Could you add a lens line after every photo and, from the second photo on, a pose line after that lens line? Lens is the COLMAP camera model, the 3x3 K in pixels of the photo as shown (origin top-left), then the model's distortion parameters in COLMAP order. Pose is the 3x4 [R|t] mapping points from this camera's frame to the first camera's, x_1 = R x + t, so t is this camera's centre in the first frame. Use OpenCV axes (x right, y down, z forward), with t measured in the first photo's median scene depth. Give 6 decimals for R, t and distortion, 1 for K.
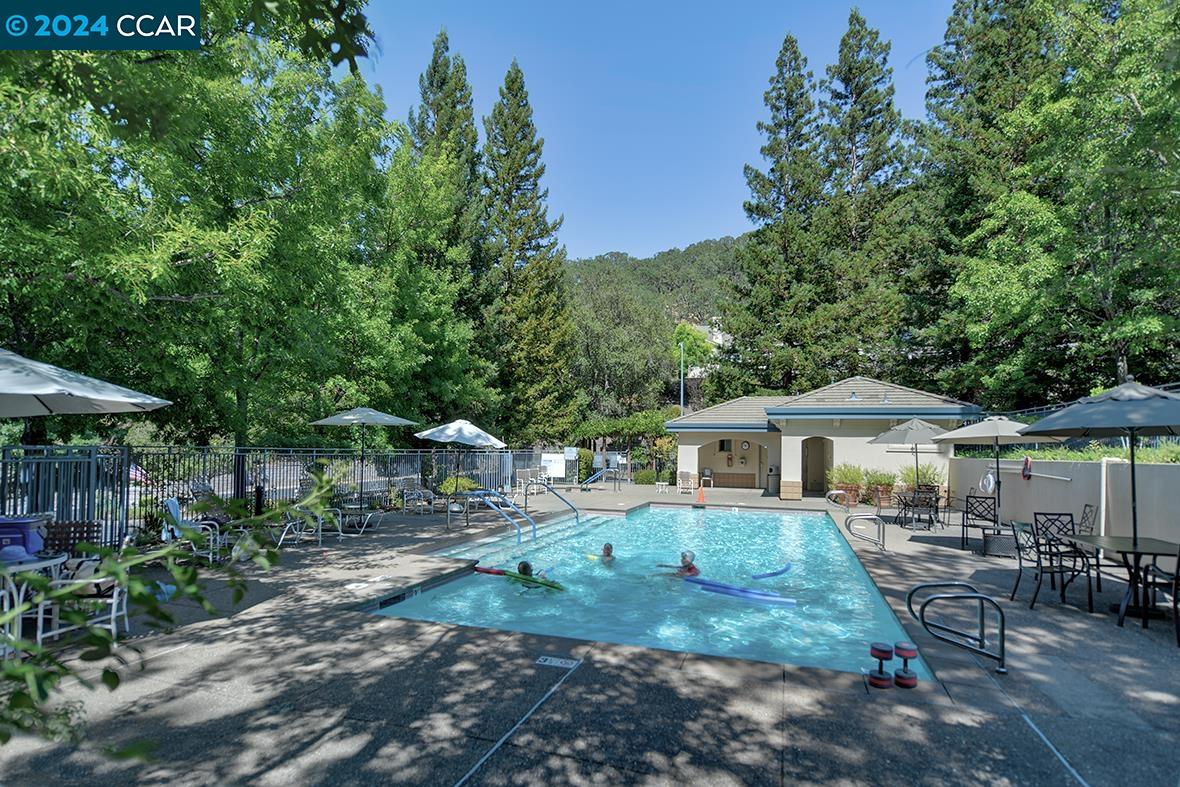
lens RADIAL K [[615.2, 0, 591.5], [0, 615.2, 396.4], [0, 0, 1]] dist [-0.000395, -0.000011]
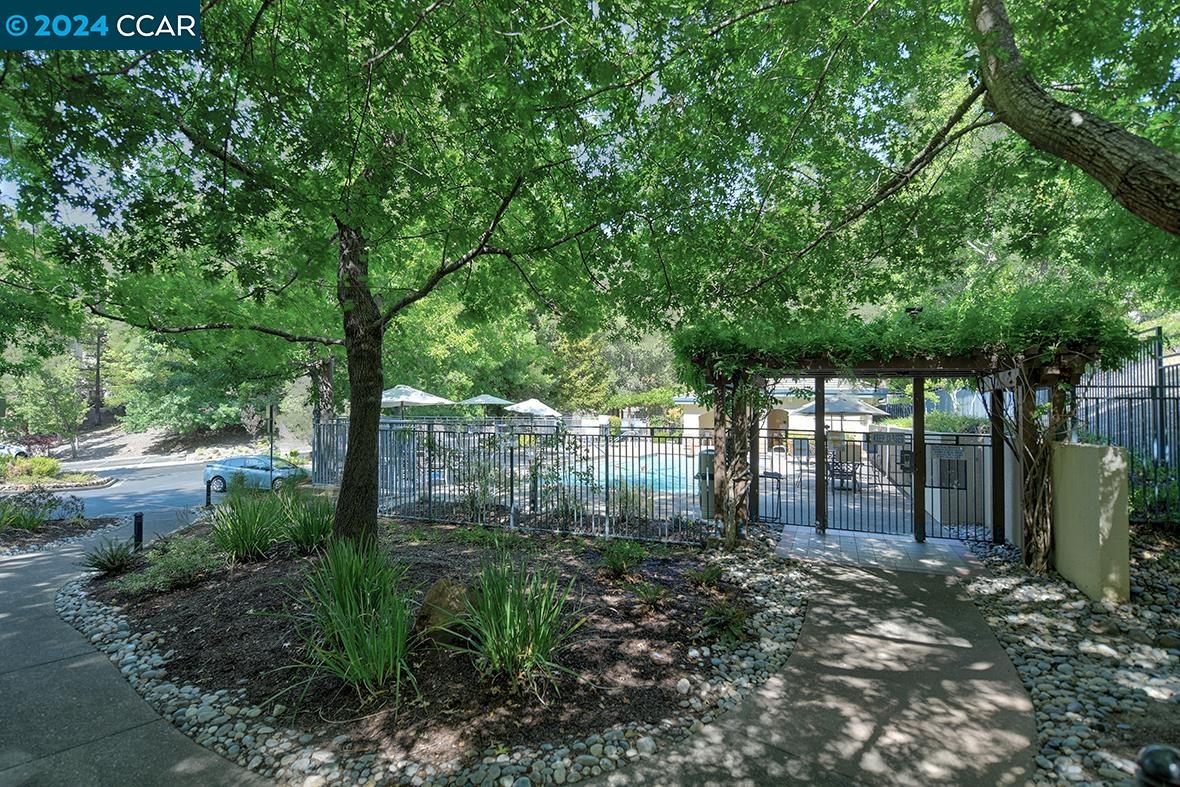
lens RADIAL K [[615.2, 0, 588.9], [0, 615.2, 392.0], [0, 0, 1]] dist [-0.000395, -0.000011]
pose [[0.997872, -0.003744, -0.065093, 0.021920], [0.006747, 0.998920, 0.045962, -0.028035], [0.064851, -0.046303, 0.996820, -0.316707]]
